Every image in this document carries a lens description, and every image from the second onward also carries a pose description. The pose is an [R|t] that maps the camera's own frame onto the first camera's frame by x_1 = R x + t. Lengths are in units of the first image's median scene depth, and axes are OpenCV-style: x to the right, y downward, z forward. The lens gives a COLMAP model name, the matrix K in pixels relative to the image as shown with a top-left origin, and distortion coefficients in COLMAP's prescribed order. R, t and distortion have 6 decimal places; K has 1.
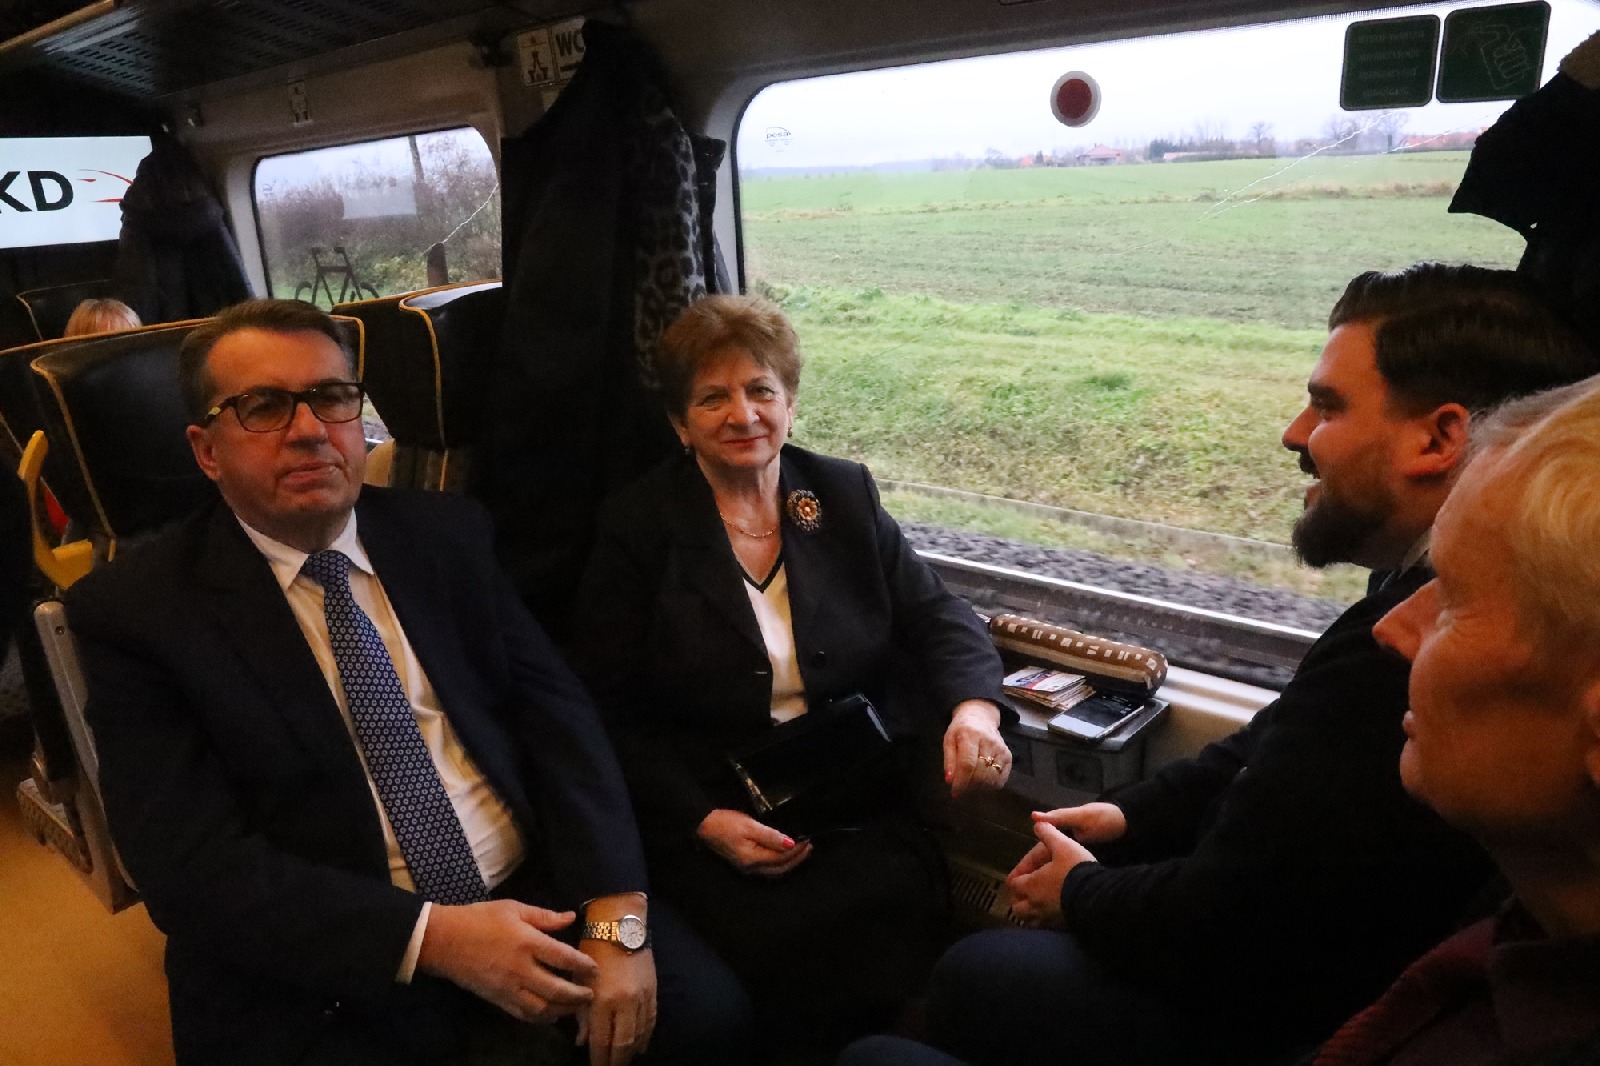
lens RADIAL K [[1088.8, 0, 800.0], [0, 1088.8, 533.0], [0, 0, 1]] dist [0.001298, 0.001081]
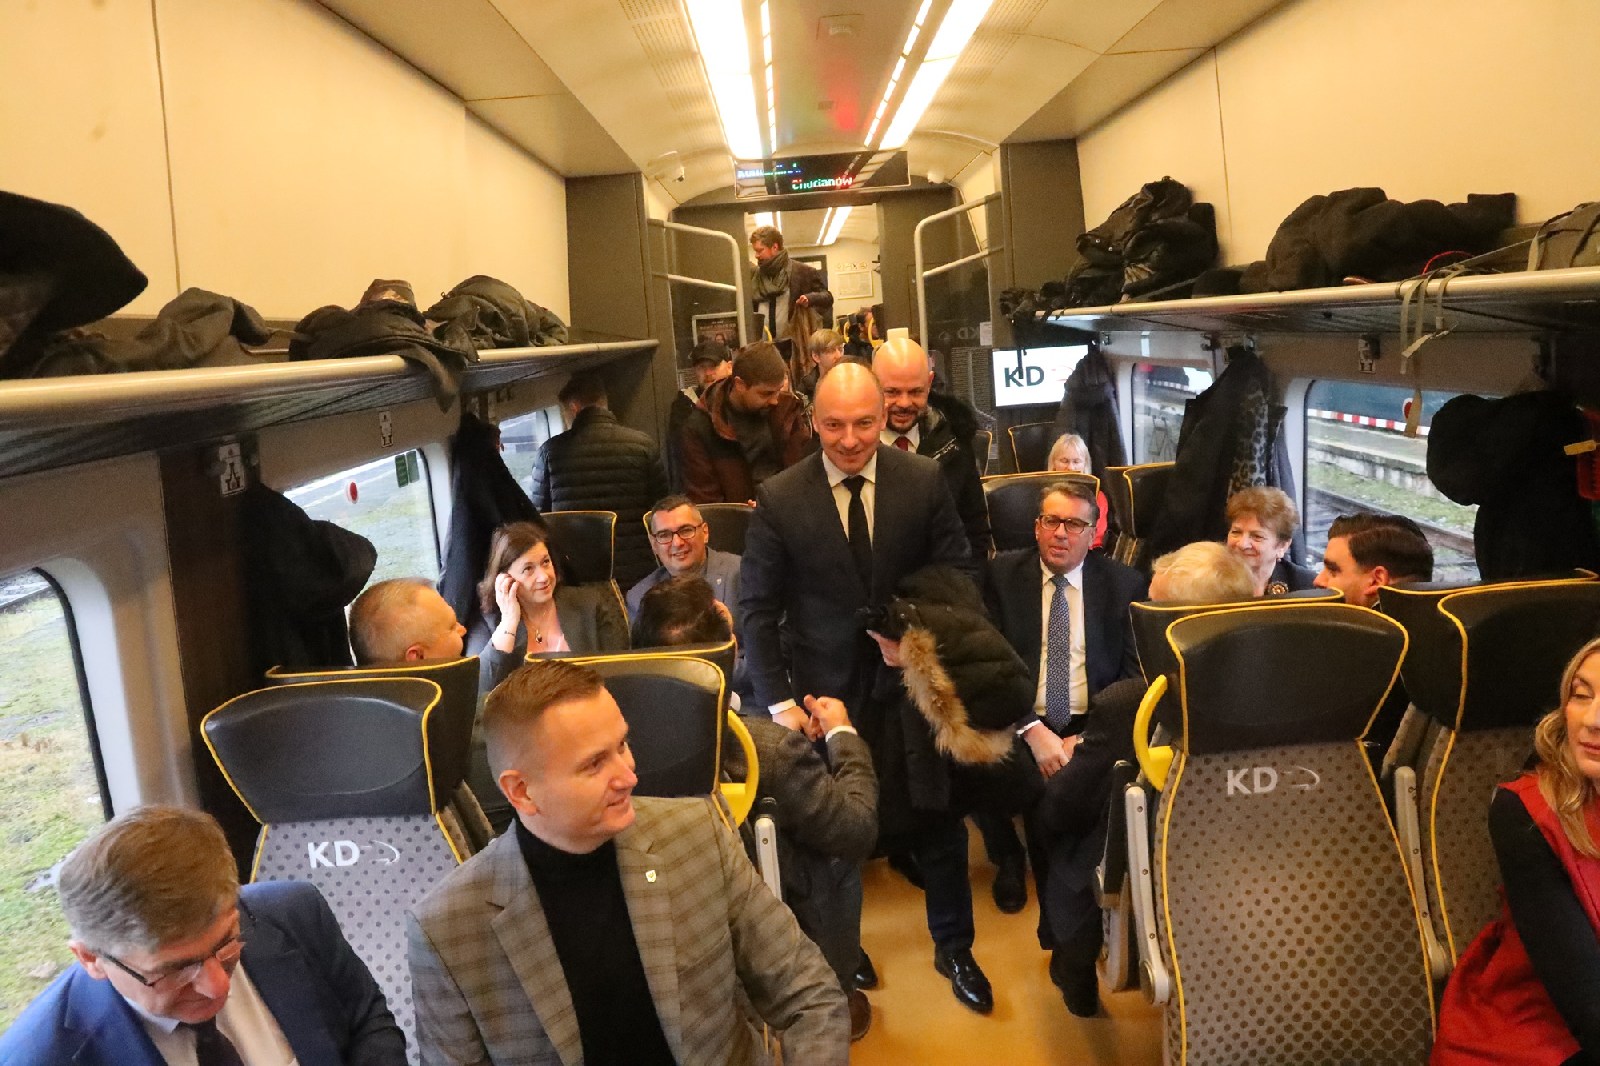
lens RADIAL K [[1088.8, 0, 800.0], [0, 1088.8, 533.0], [0, 0, 1]] dist [0.001298, 0.001081]
pose [[0.674770, 0.096341, -0.731713, 0.841746], [-0.140685, 0.990054, 0.000619, -0.000618], [0.724495, 0.102523, 0.681613, -1.031640]]
